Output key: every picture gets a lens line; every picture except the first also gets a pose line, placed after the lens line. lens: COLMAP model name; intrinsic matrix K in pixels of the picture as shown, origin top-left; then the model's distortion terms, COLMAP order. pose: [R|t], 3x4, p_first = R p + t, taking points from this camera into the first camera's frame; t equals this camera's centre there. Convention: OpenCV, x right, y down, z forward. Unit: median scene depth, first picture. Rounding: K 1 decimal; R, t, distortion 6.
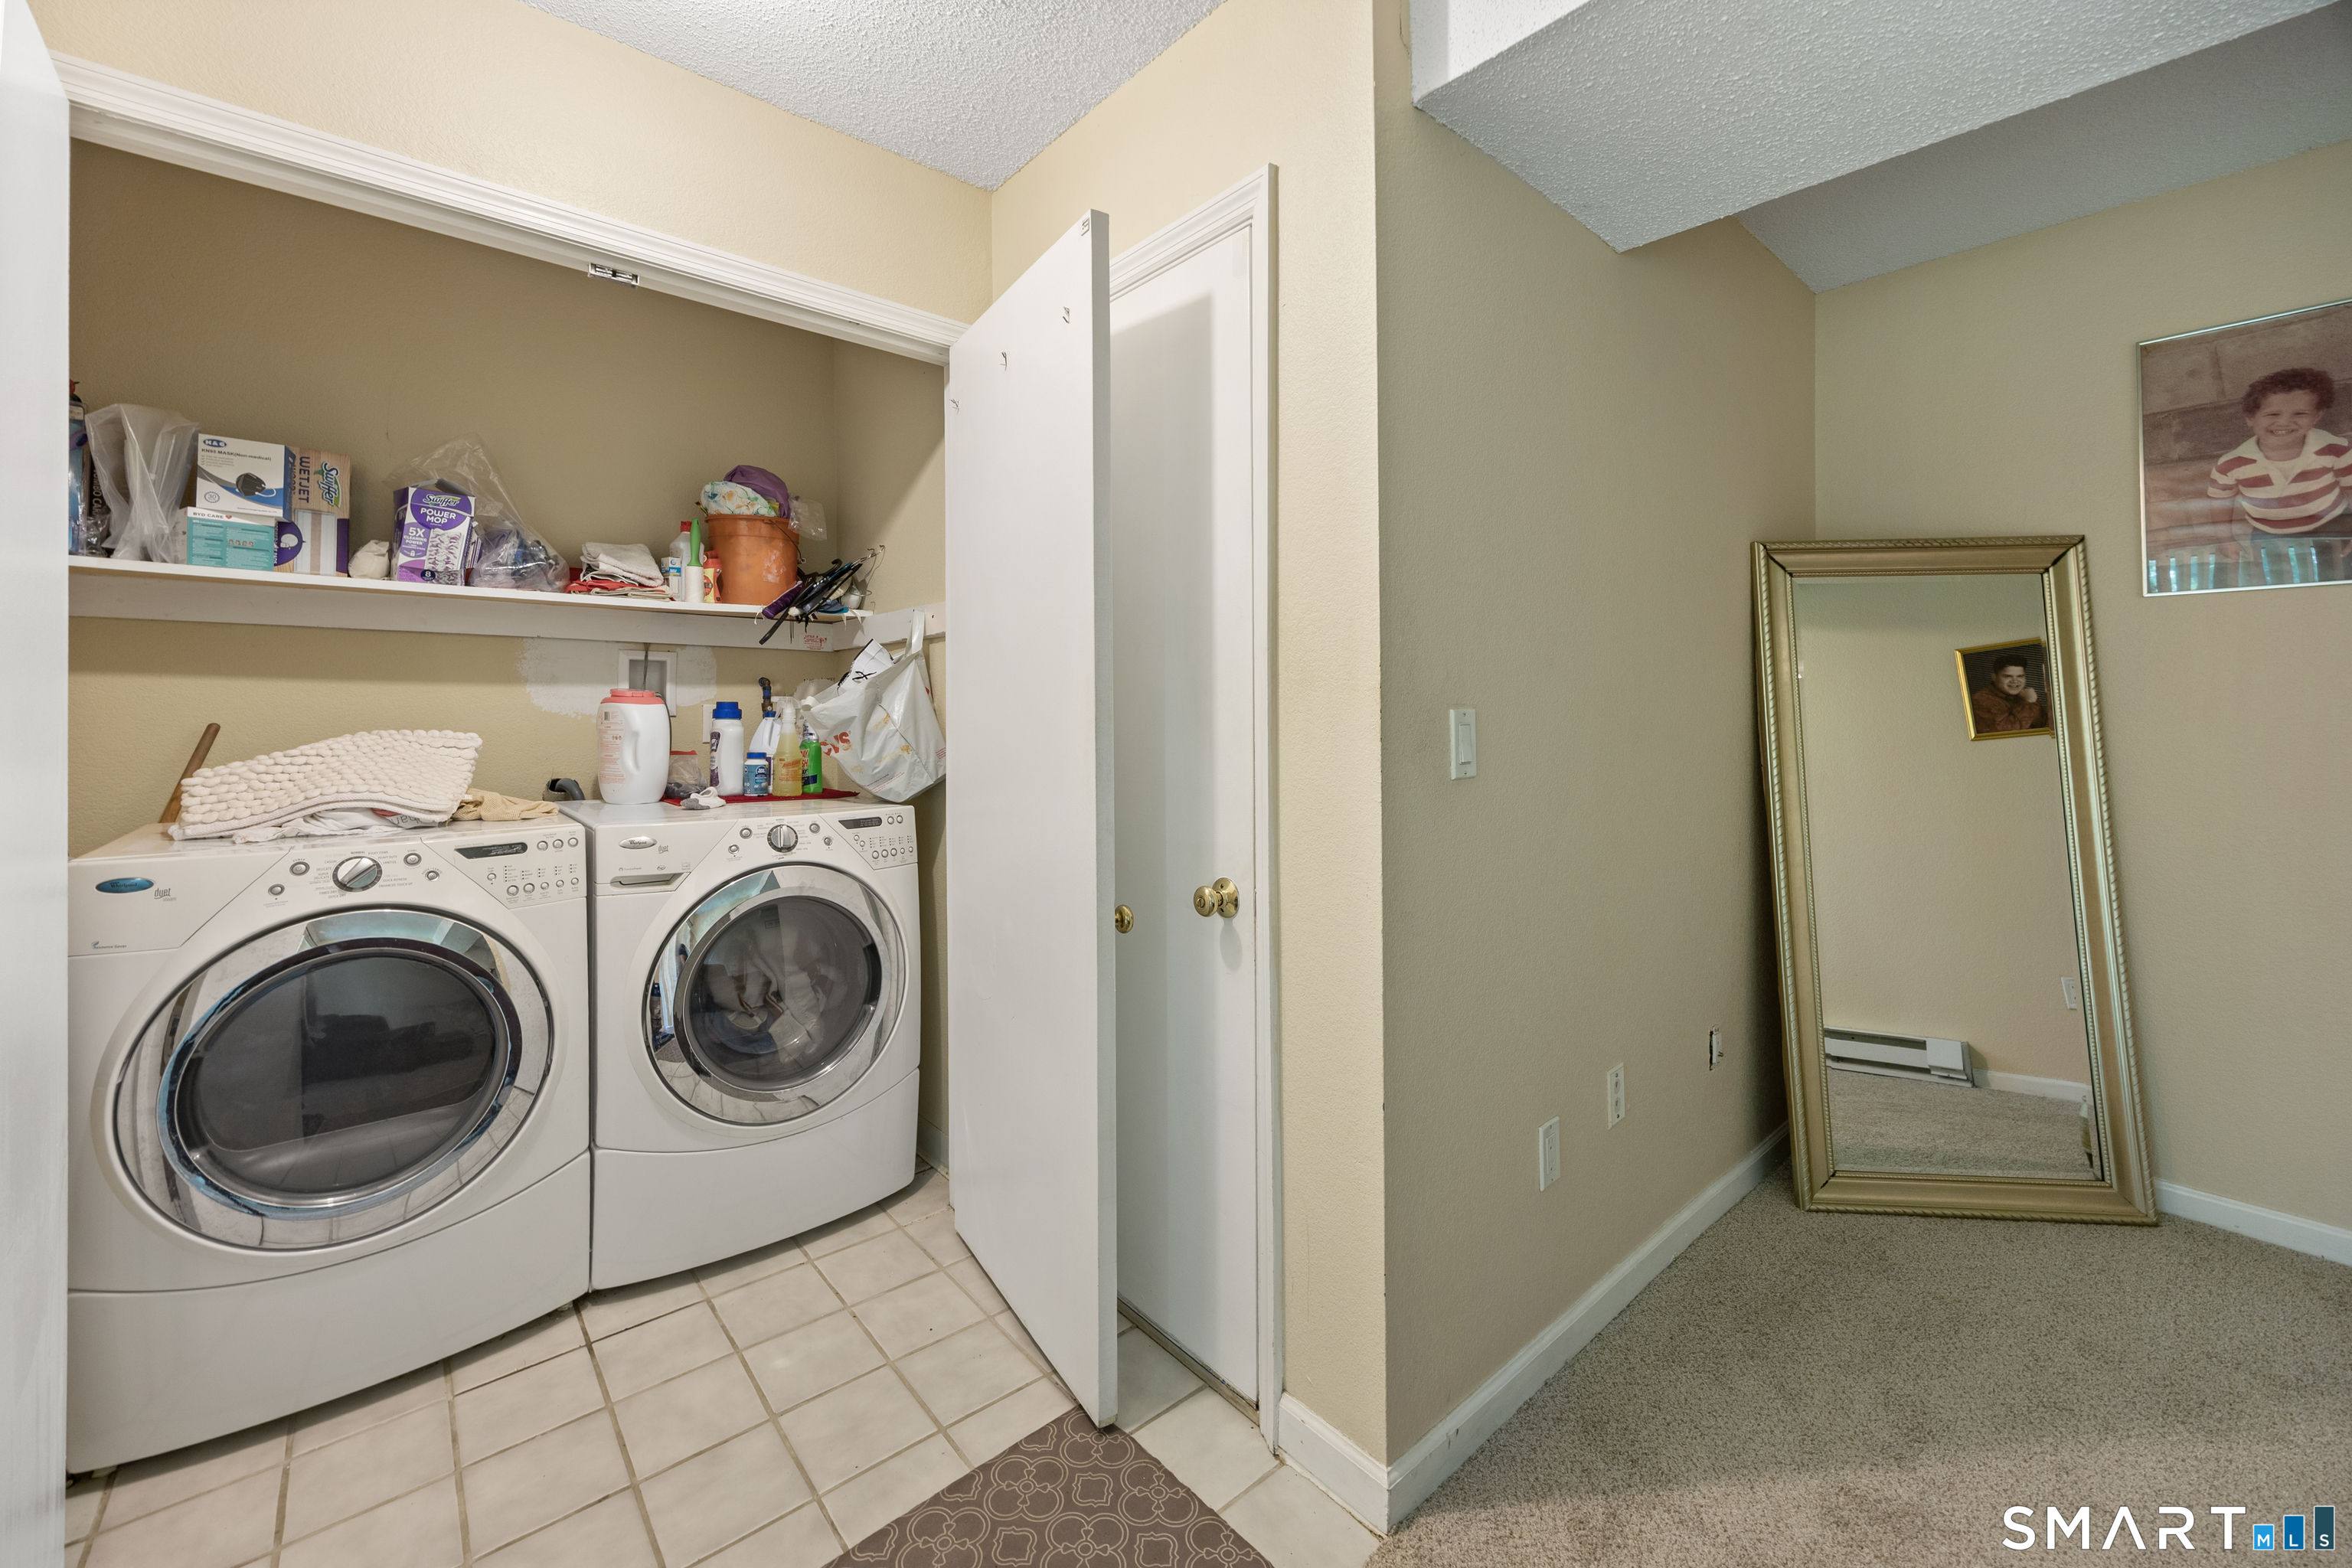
lens RADIAL K [[923.6, 0, 1176.6], [0, 923.6, 700.3], [0, 0, 1]] dist [0.000825, 0.000033]
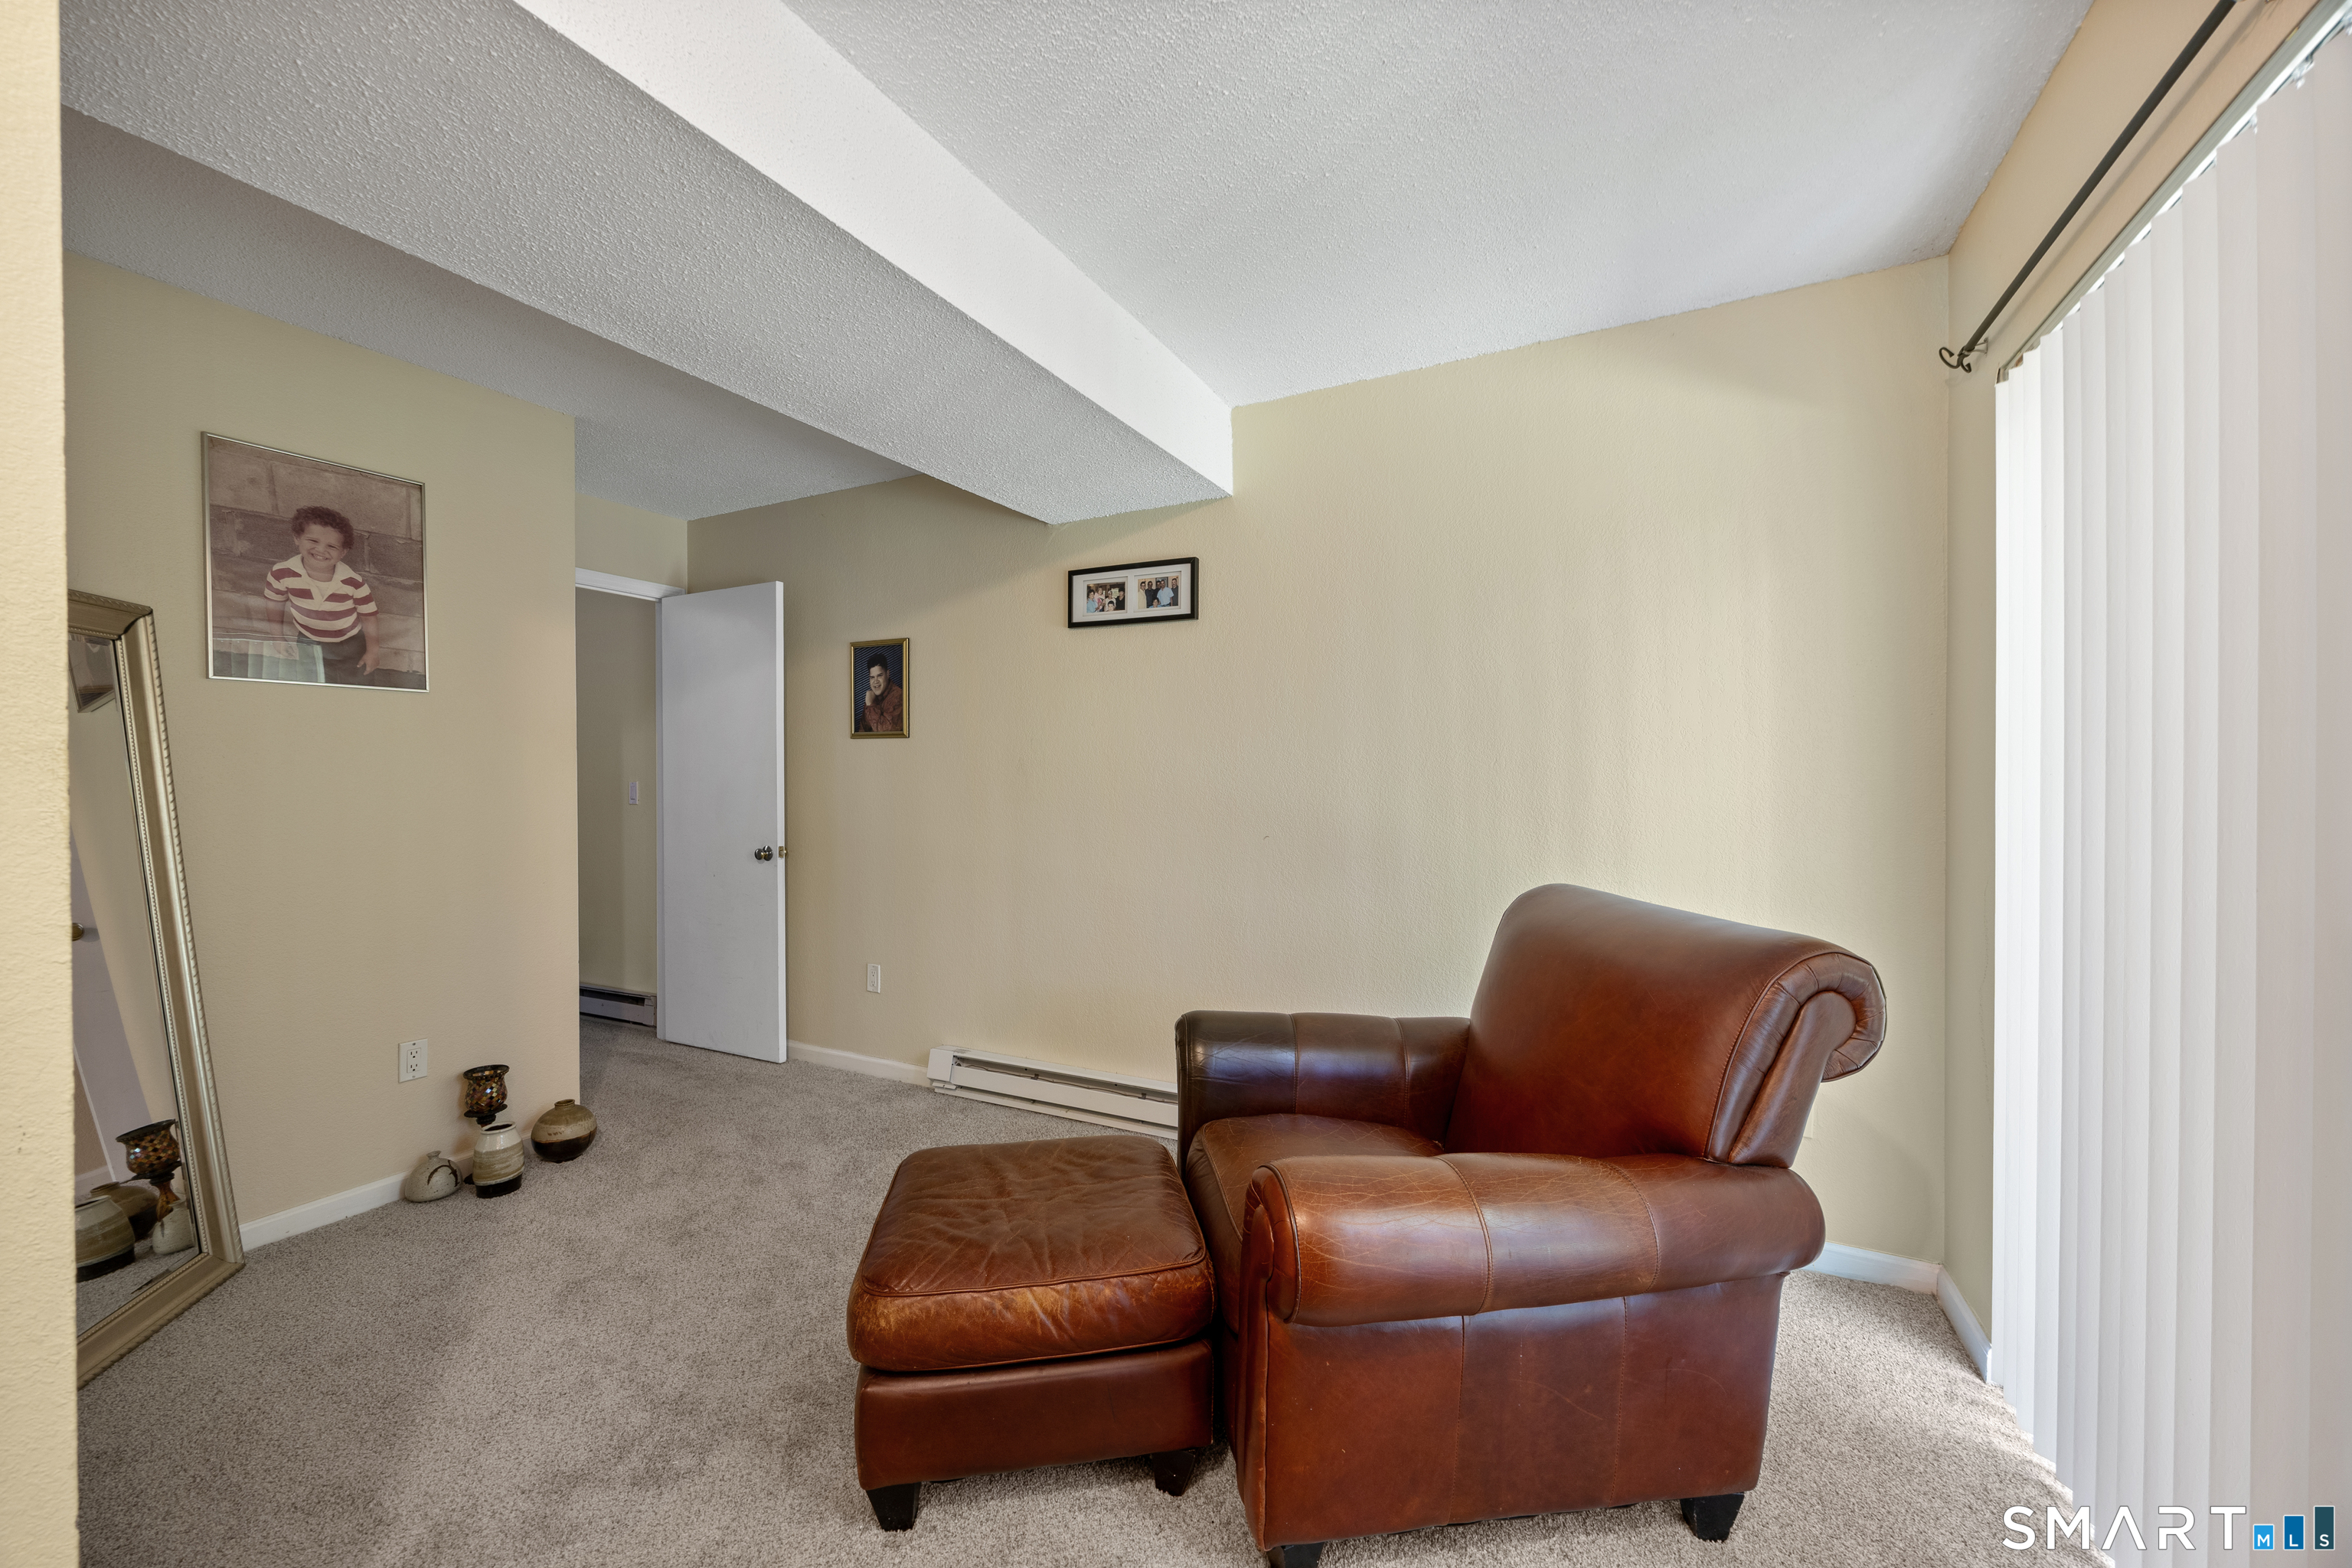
lens RADIAL K [[923.6, 0, 1177.0], [0, 923.6, 785.0], [0, 0, 1]] dist [0.000825, 0.000033]
pose [[-0.369799, -0.004743, 0.929100, -0.343789], [0.001788, 0.999981, 0.005817, 0.003873], [-0.929110, 0.003813, -0.369784, 0.396355]]
